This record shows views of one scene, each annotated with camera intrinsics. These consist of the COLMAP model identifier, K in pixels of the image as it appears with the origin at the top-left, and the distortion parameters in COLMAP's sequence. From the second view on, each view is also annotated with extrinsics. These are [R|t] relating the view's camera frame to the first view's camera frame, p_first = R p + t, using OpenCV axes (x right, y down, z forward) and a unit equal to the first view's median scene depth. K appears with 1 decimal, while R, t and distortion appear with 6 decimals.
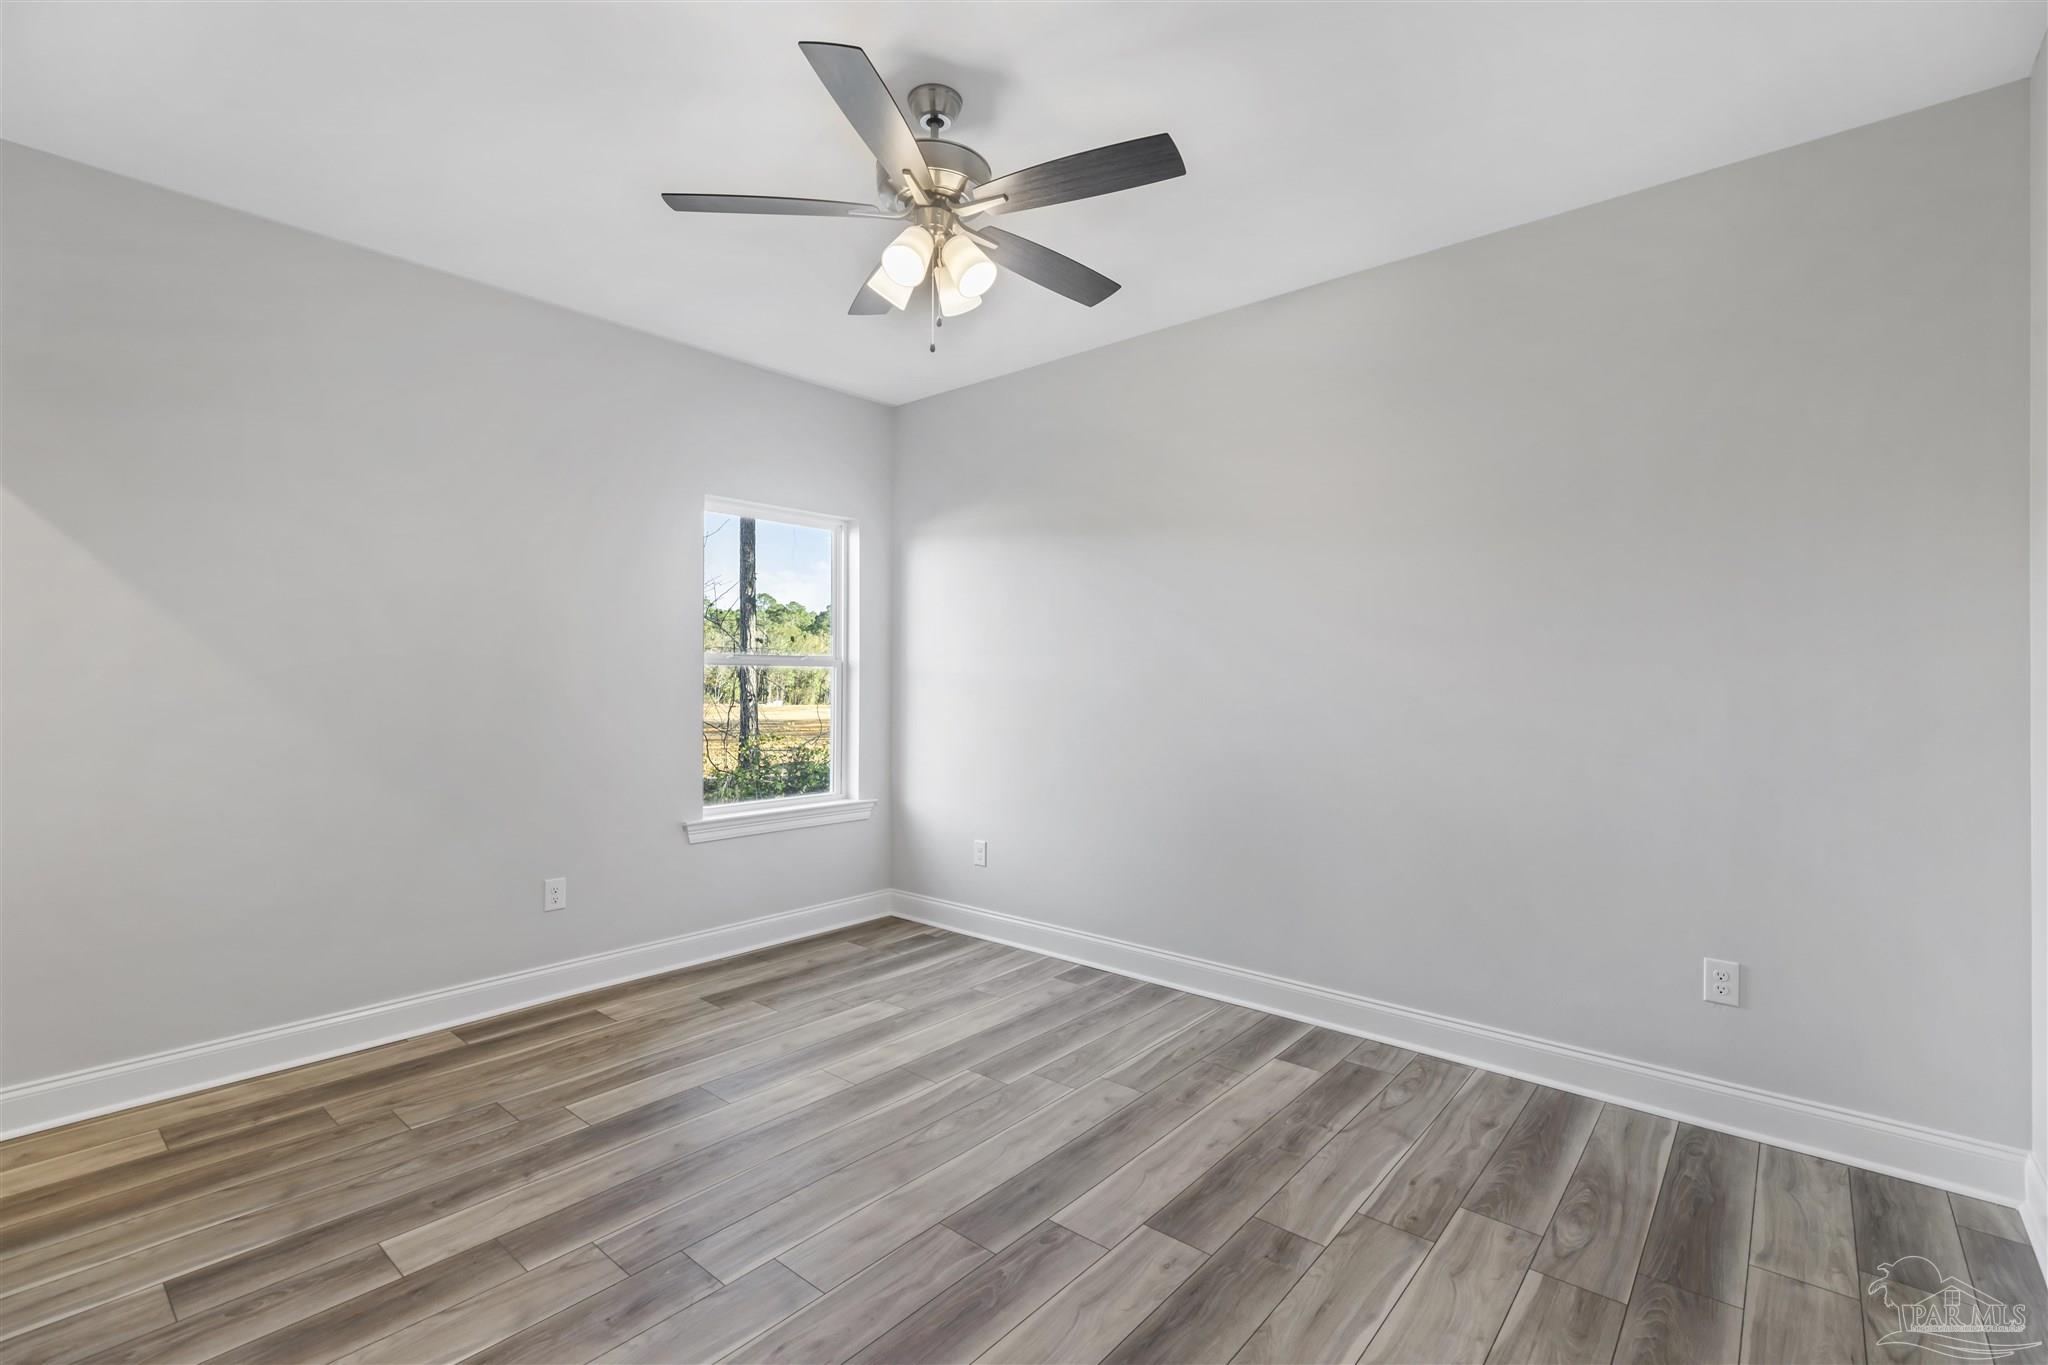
lens RADIAL K [[918.8, 0, 1022.6], [0, 918.8, 679.6], [0, 0, 1]] dist [0.003039, 0.000224]
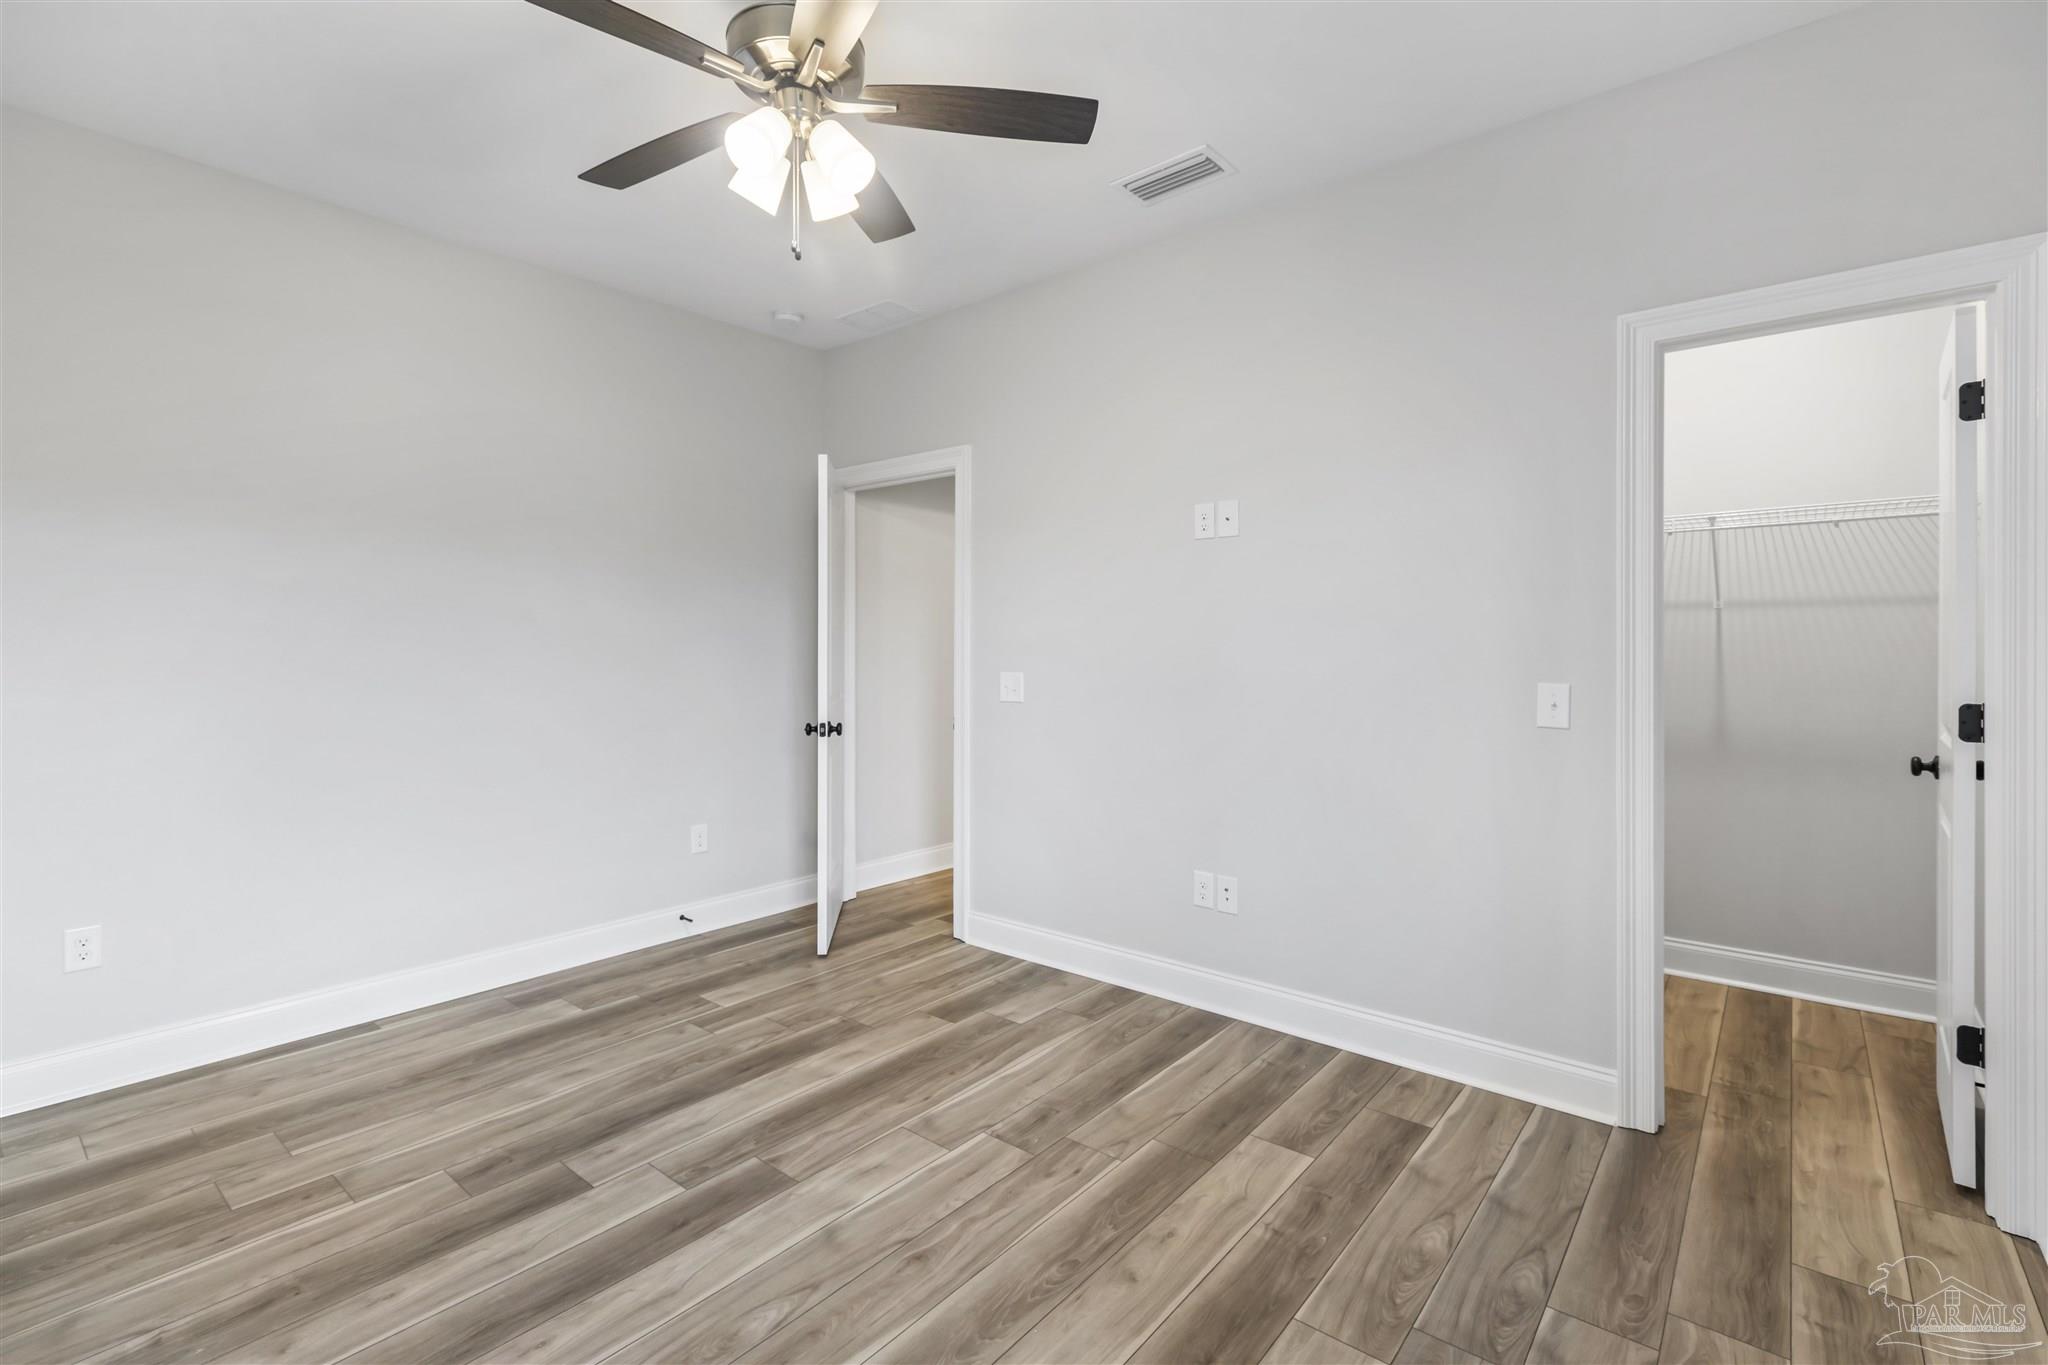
lens RADIAL K [[918.8, 0, 1026.5], [0, 918.8, 660.7], [0, 0, 1]] dist [0.003039, 0.000224]
pose [[-0.999827, -0.002066, -0.018461, -0.317207], [-0.002266, 0.999939, 0.010854, 0.005652], [0.018437, 0.010894, -0.999771, 1.986473]]
